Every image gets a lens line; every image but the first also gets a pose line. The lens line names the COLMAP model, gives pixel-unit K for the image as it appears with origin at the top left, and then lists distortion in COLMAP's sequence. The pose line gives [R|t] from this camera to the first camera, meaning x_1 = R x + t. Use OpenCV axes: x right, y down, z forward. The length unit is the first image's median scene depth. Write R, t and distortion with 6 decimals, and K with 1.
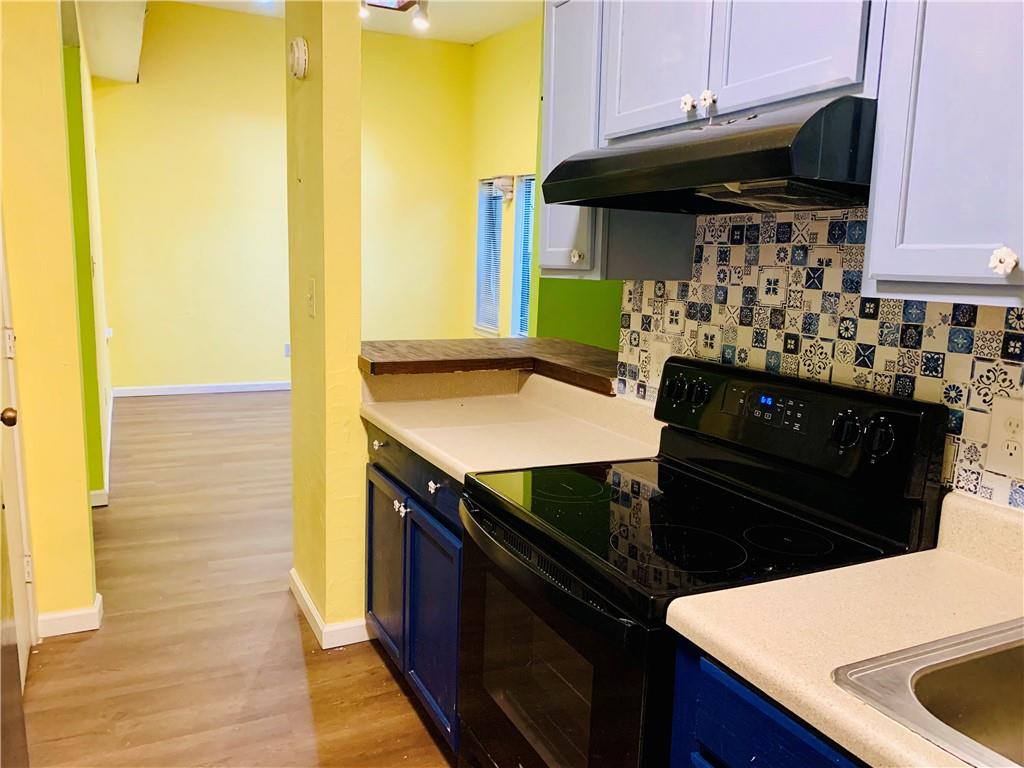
lens RADIAL K [[792.1, 0, 505.0], [0, 792.1, 377.9], [0, 0, 1]] dist [0.034973, -0.035919]
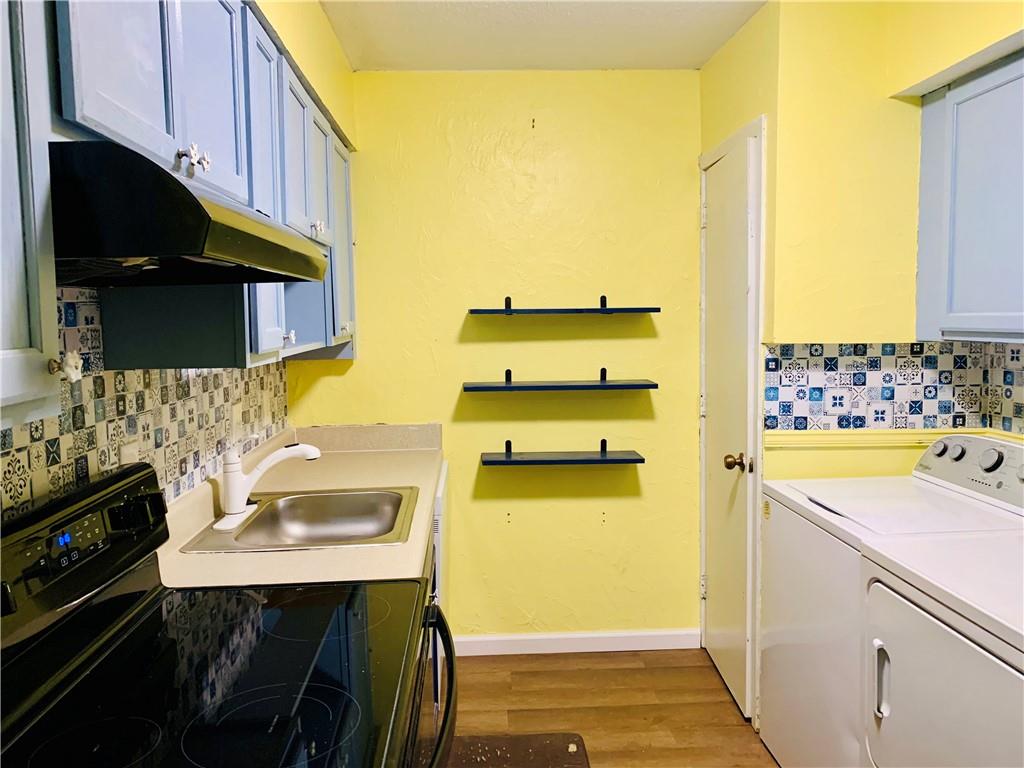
lens RADIAL K [[792.1, 0, 510.3], [0, 792.1, 385.1], [0, 0, 1]] dist [0.034973, -0.035919]
pose [[-0.923386, -0.054001, 0.380055, -0.315797], [0.040396, 0.970889, 0.236099, -0.261030], [-0.381741, 0.233363, -0.894324, 1.430332]]
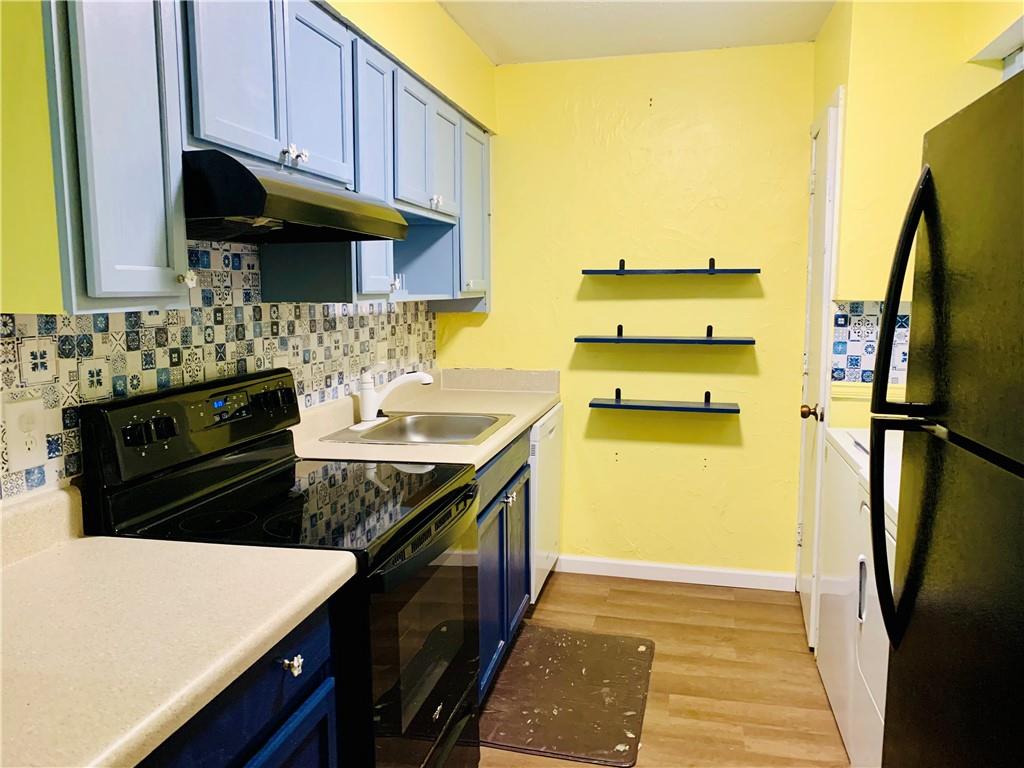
lens RADIAL K [[792.1, 0, 507.1], [0, 792.1, 384.5], [0, 0, 1]] dist [0.034973, -0.035919]
pose [[-0.778630, -0.104670, 0.618692, -0.680222], [0.069292, 0.965616, 0.250566, -0.250173], [-0.623646, 0.237969, -0.744605, 1.543383]]
